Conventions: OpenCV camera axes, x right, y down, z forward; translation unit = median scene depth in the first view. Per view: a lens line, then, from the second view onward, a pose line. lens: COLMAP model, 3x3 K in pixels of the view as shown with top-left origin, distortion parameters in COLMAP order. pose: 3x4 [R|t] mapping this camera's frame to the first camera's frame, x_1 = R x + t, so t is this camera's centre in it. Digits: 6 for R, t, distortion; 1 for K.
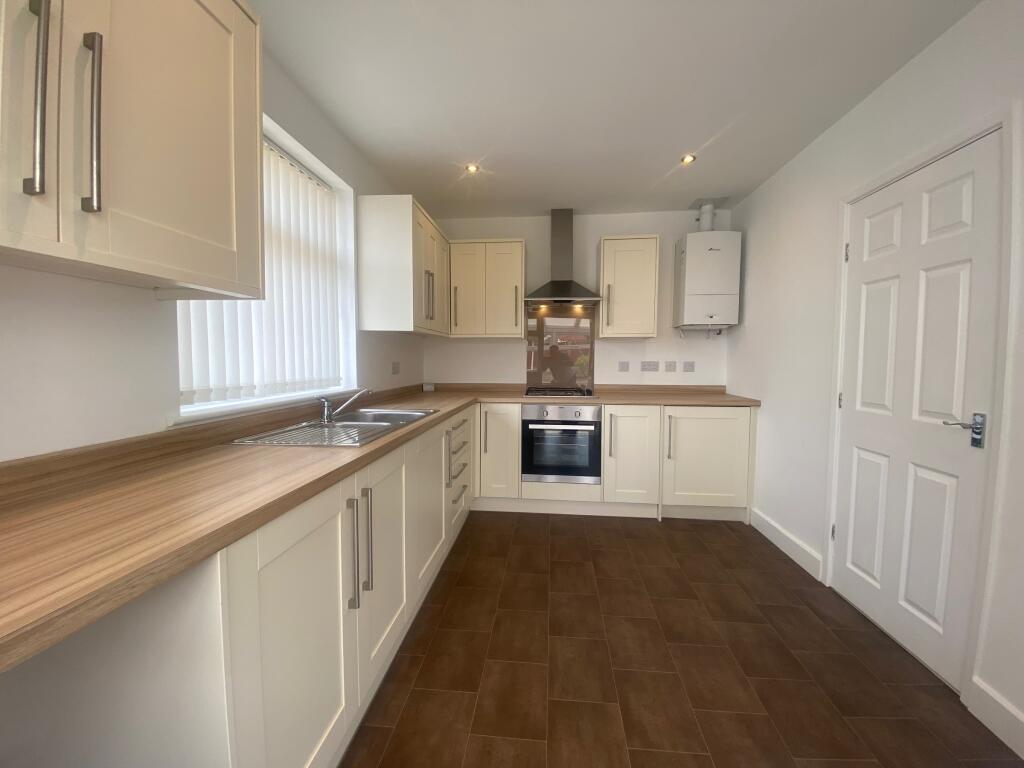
lens RADIAL K [[414.4, 0, 507.6], [0, 414.4, 381.2], [0, 0, 1]] dist [0.025995, -0.023534]
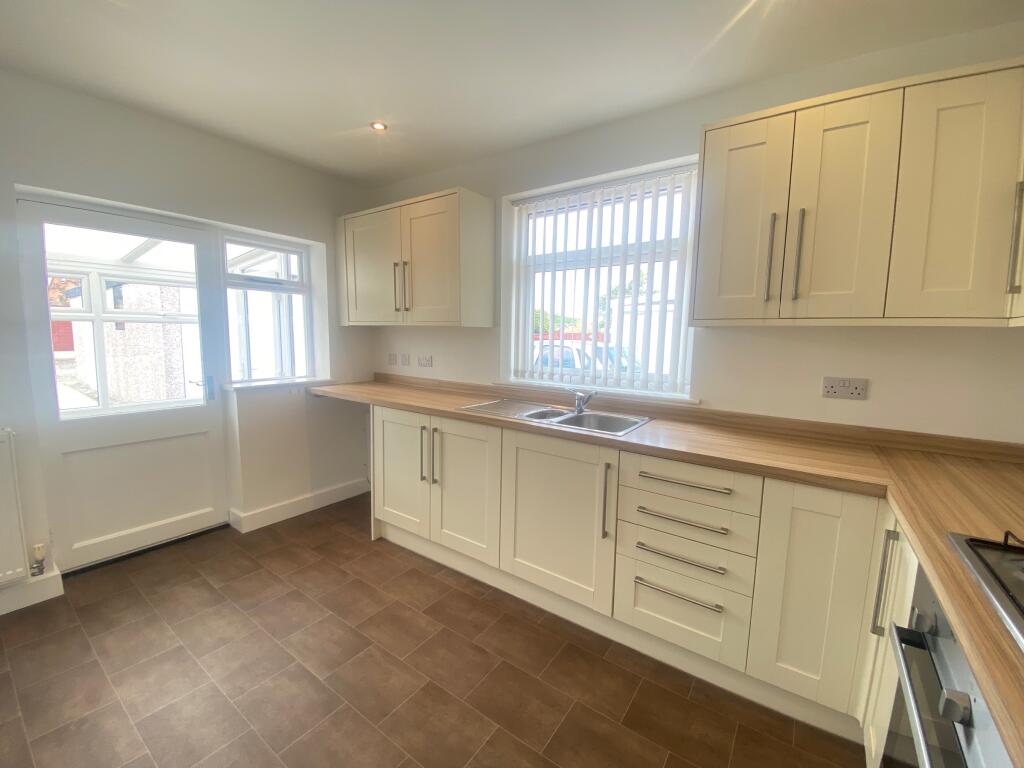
lens RADIAL K [[414.4, 0, 507.6], [0, 414.4, 381.2], [0, 0, 1]] dist [0.025995, -0.023534]
pose [[-0.494905, 0.088943, -0.864383, 0.422901], [-0.065389, 0.988115, 0.139113, -0.087425], [0.866483, 0.125369, -0.483207, 0.869415]]
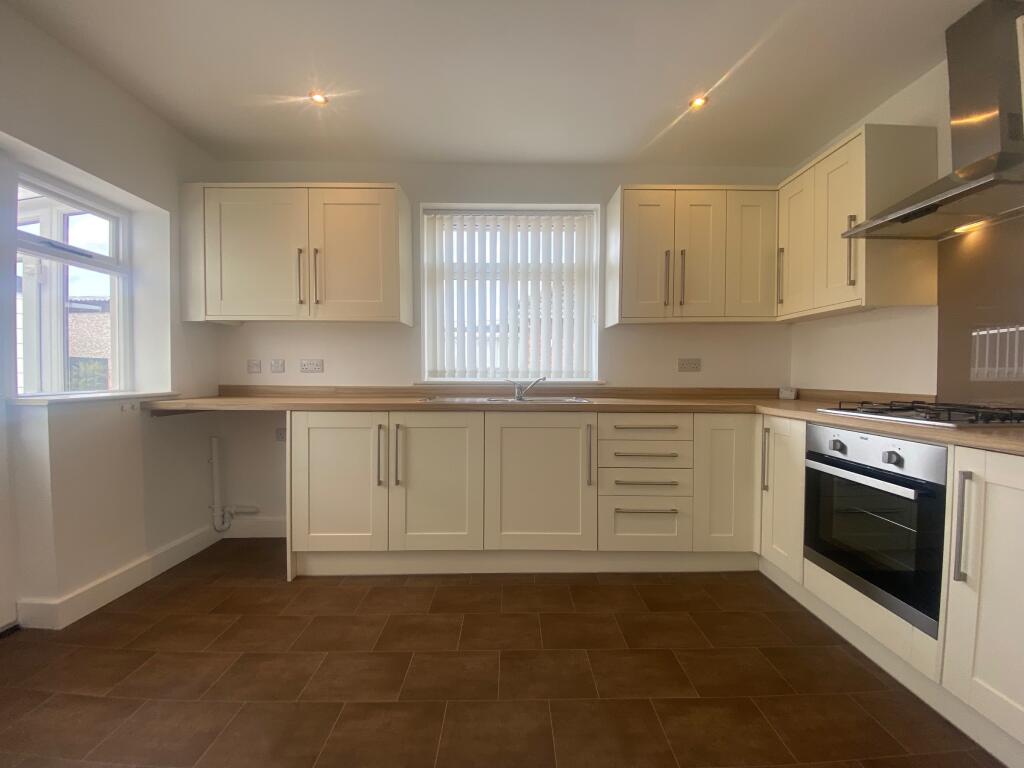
lens RADIAL K [[414.4, 0, 507.6], [0, 414.4, 381.2], [0, 0, 1]] dist [0.025995, -0.023534]
pose [[0.104582, 0.017463, -0.994363, 0.566940], [-0.058321, 0.998233, 0.011397, 0.015659], [0.992805, 0.056800, 0.105416, 0.518717]]
